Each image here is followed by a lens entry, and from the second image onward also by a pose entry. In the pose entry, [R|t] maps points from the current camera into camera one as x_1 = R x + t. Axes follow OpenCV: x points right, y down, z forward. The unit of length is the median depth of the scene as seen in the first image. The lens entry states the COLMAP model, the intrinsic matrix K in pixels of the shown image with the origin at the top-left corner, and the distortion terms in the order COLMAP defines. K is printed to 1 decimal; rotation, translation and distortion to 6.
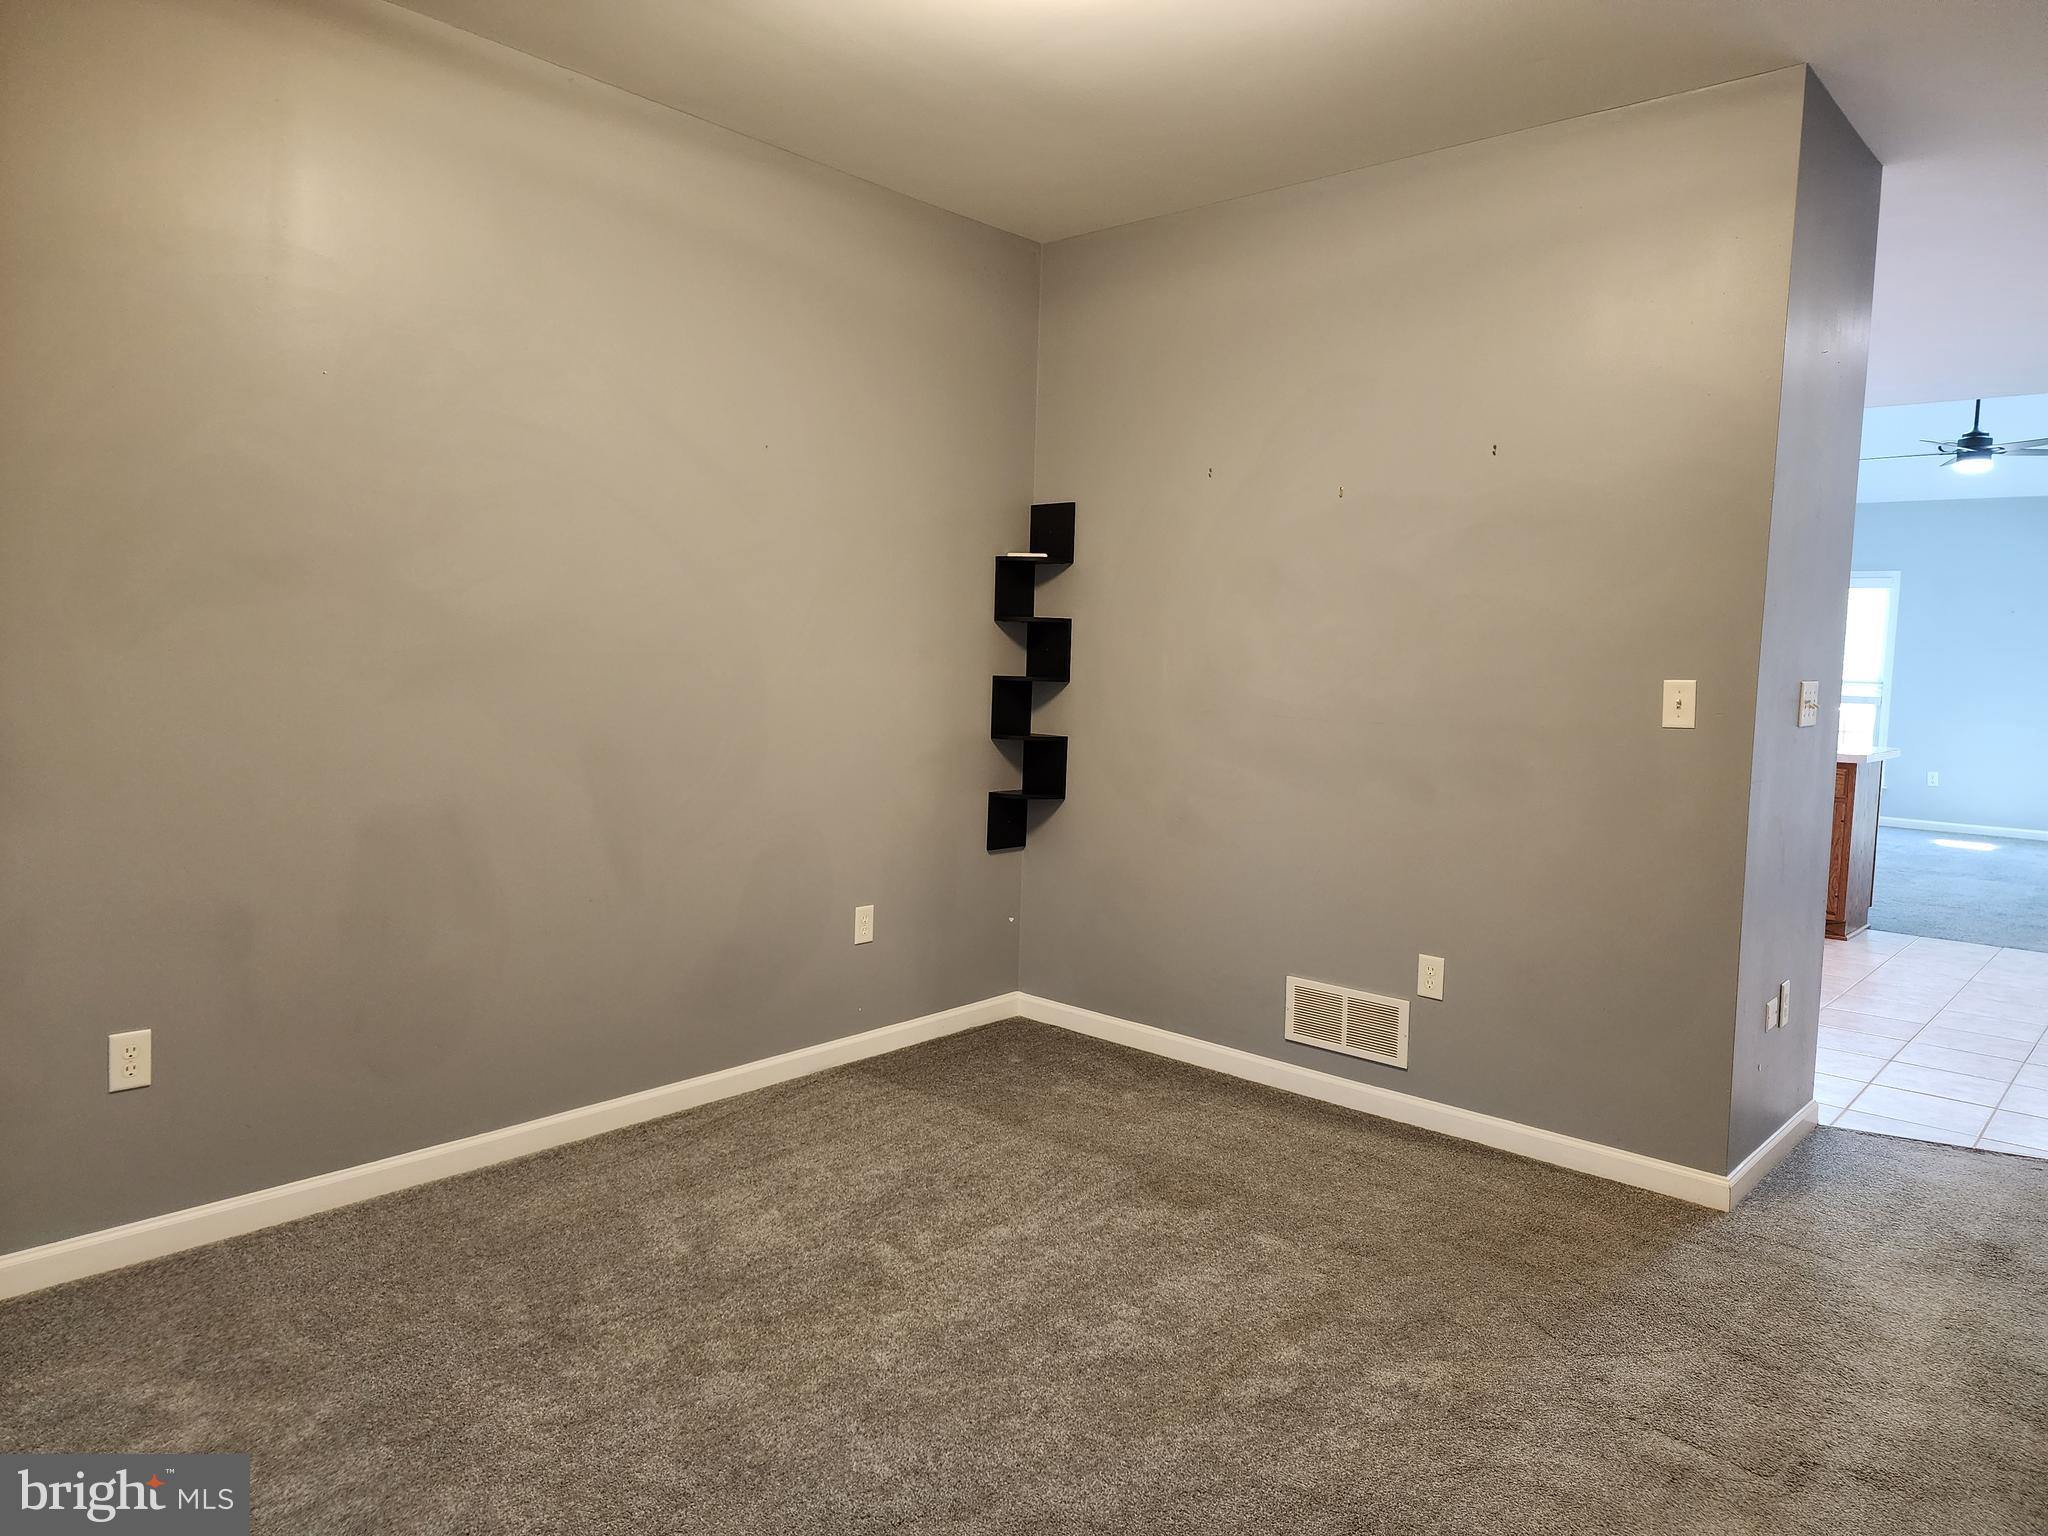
lens RADIAL K [[1349.8, 0, 1027.6], [0, 1349.8, 755.1], [0, 0, 1]] dist [0.031109, -0.010643]
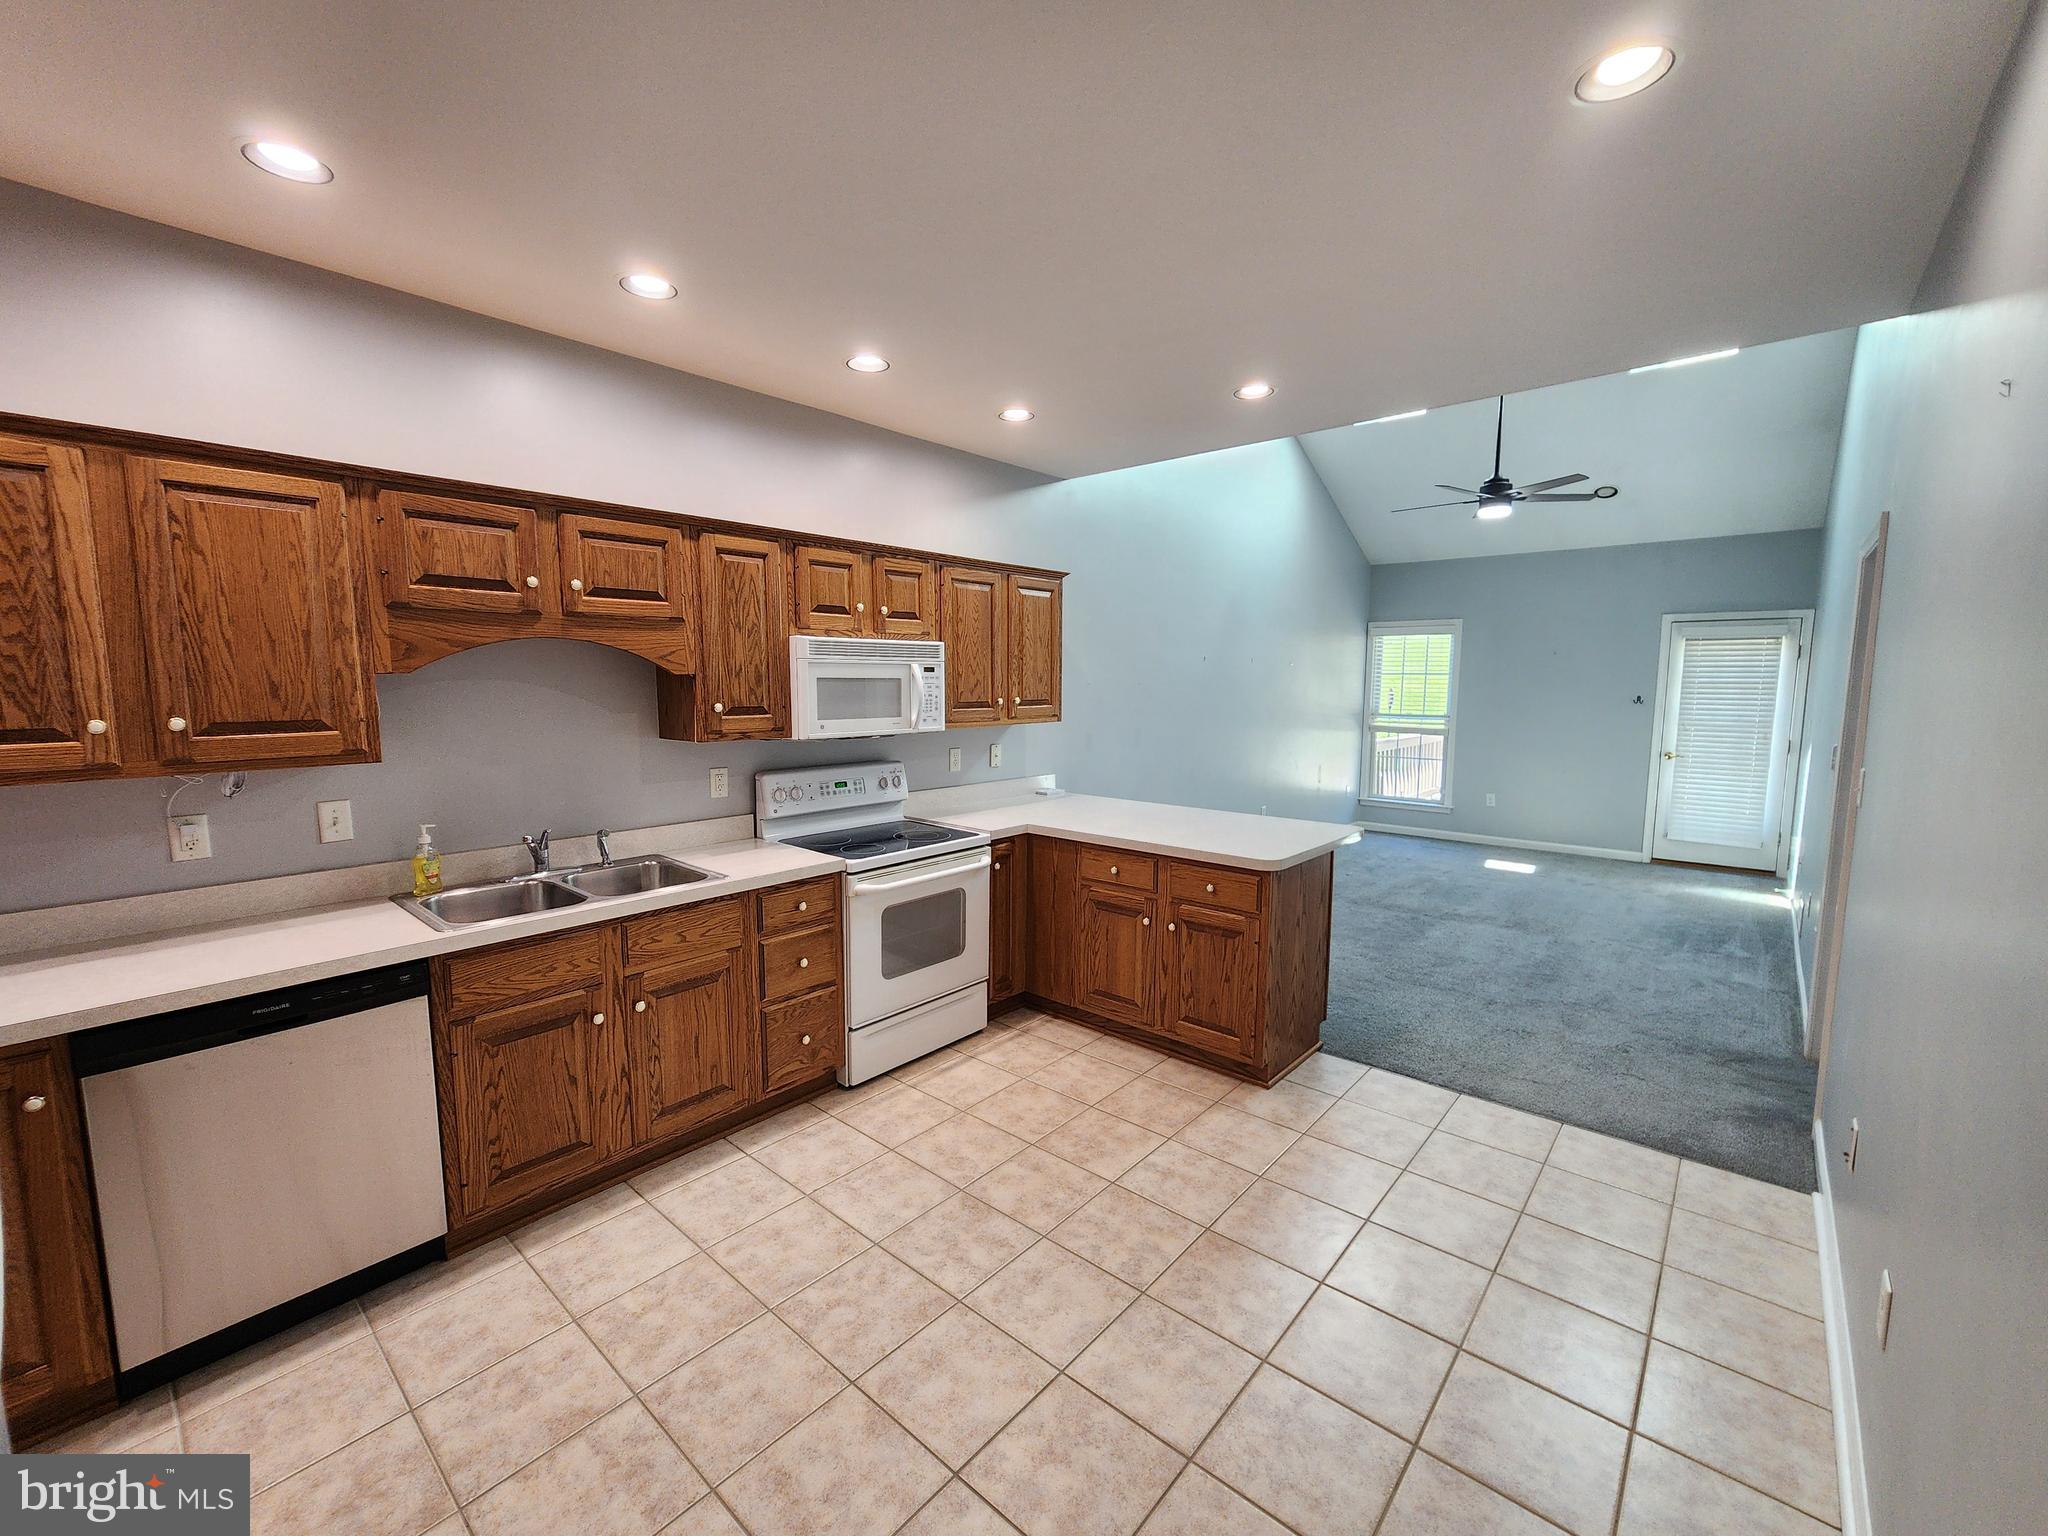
lens RADIAL K [[840.3, 0, 1035.7], [0, 840.3, 777.8], [0, 0, 1]] dist [-0.000539, -0.000147]
pose [[0.999530, -0.022371, 0.020971, 0.338344], [0.021457, 0.998853, 0.042812, -0.050905], [-0.021905, -0.042342, 0.998863, 0.384693]]
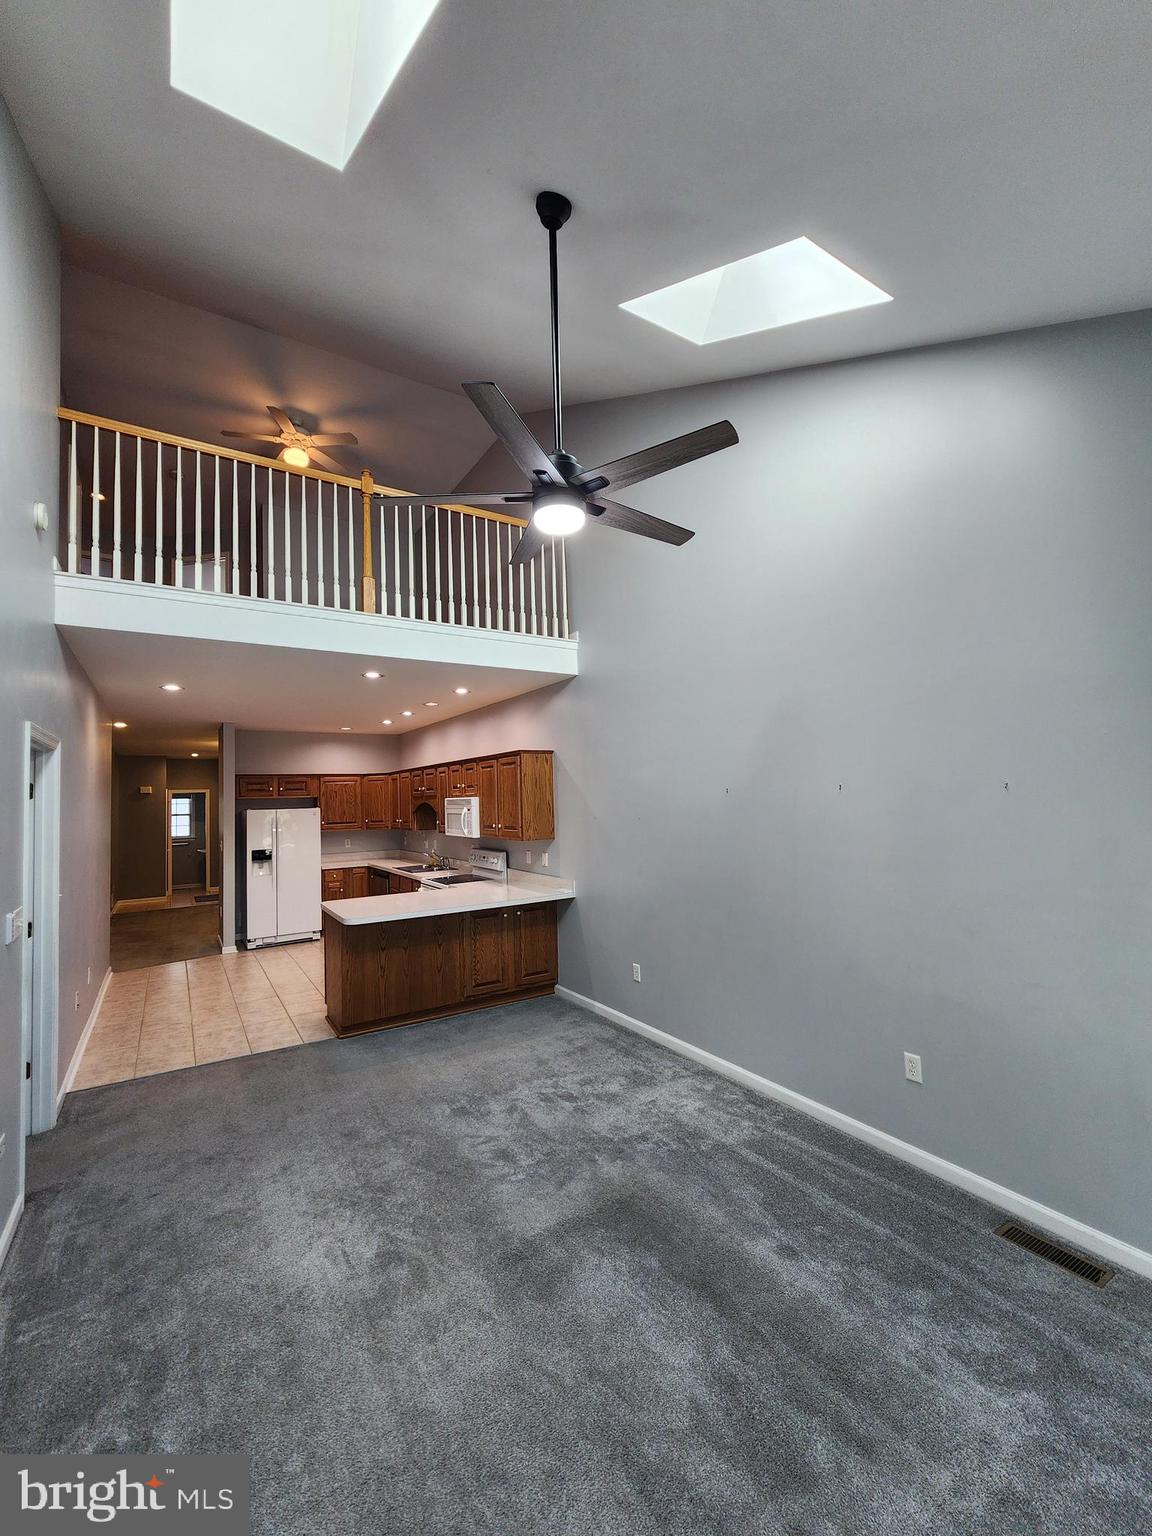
lens RADIAL K [[630.3, 0, 571.7], [0, 630.3, 773.4], [0, 0, 1]] dist [-0.000539, -0.000147]
pose [[-0.274203, -0.050984, -0.960319, 0.917864], [-0.052171, 0.997912, -0.038083, -0.105179], [0.960256, 0.039659, -0.276290, 1.076302]]
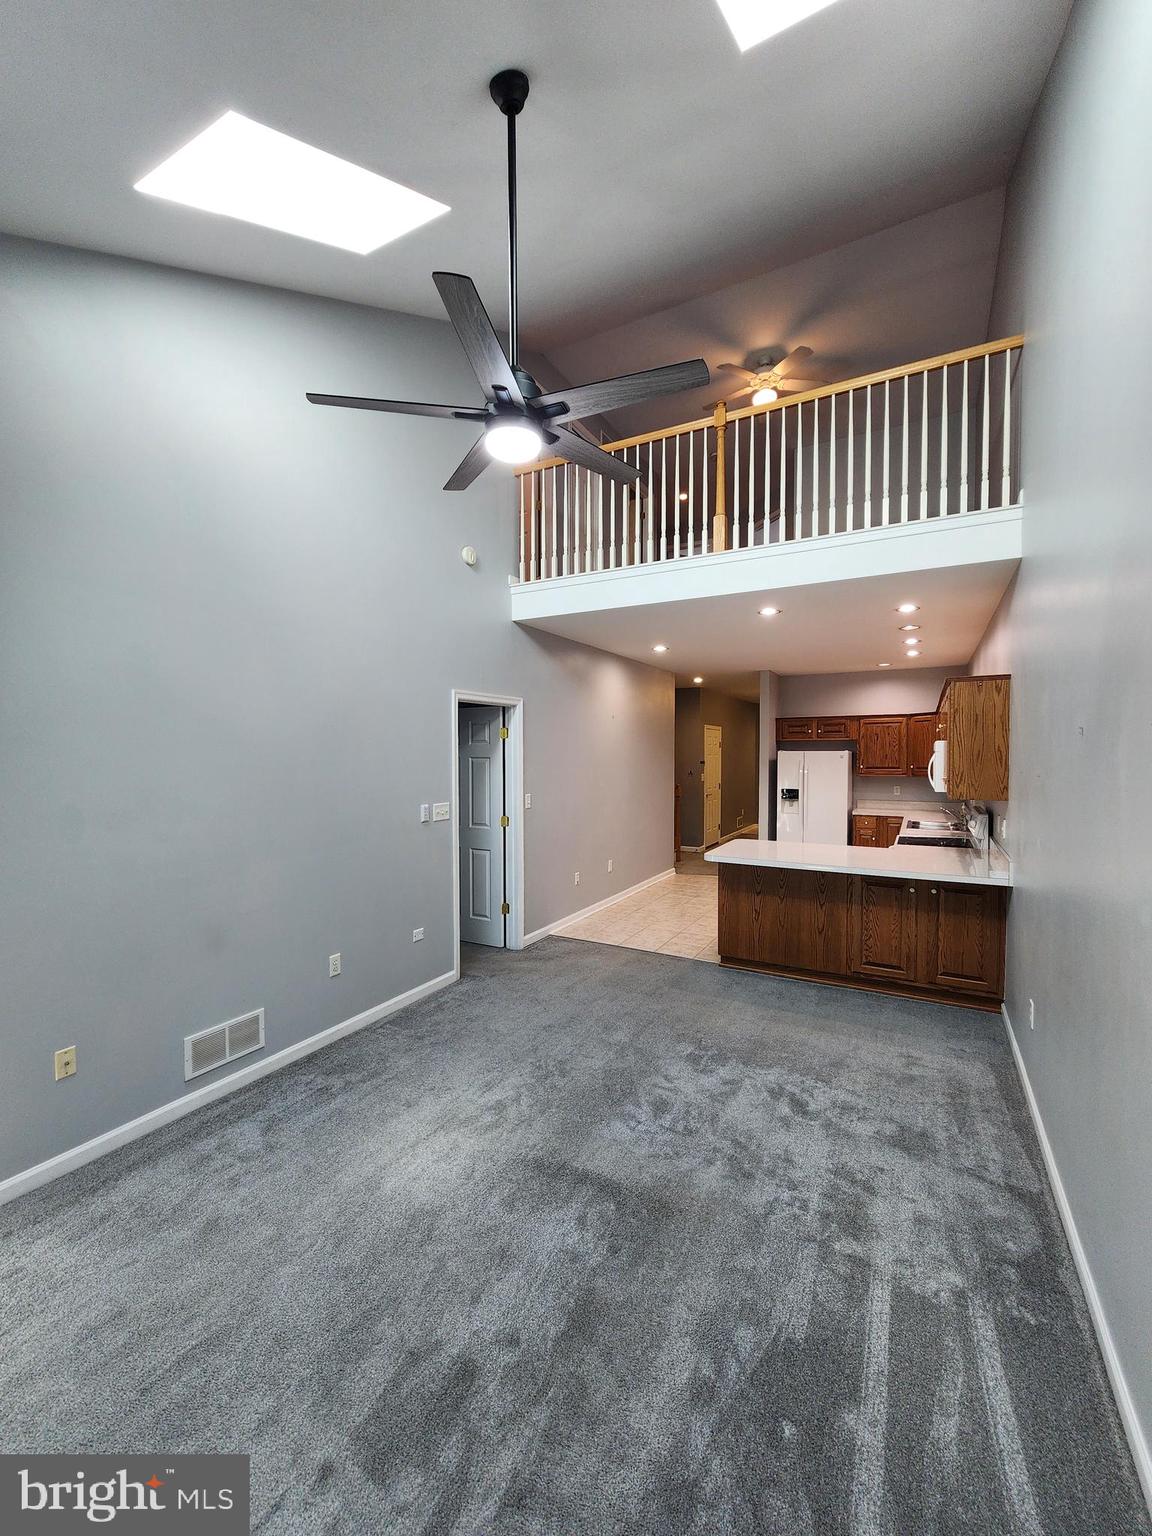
lens RADIAL K [[630.3, 0, 570.7], [0, 630.3, 772.6], [0, 0, 1]] dist [-0.000539, -0.000147]
pose [[-0.975605, -0.010583, -0.219278, 0.718357], [-0.033767, 0.994185, 0.102251, -0.117006], [0.216921, 0.107161, -0.970290, 1.241976]]
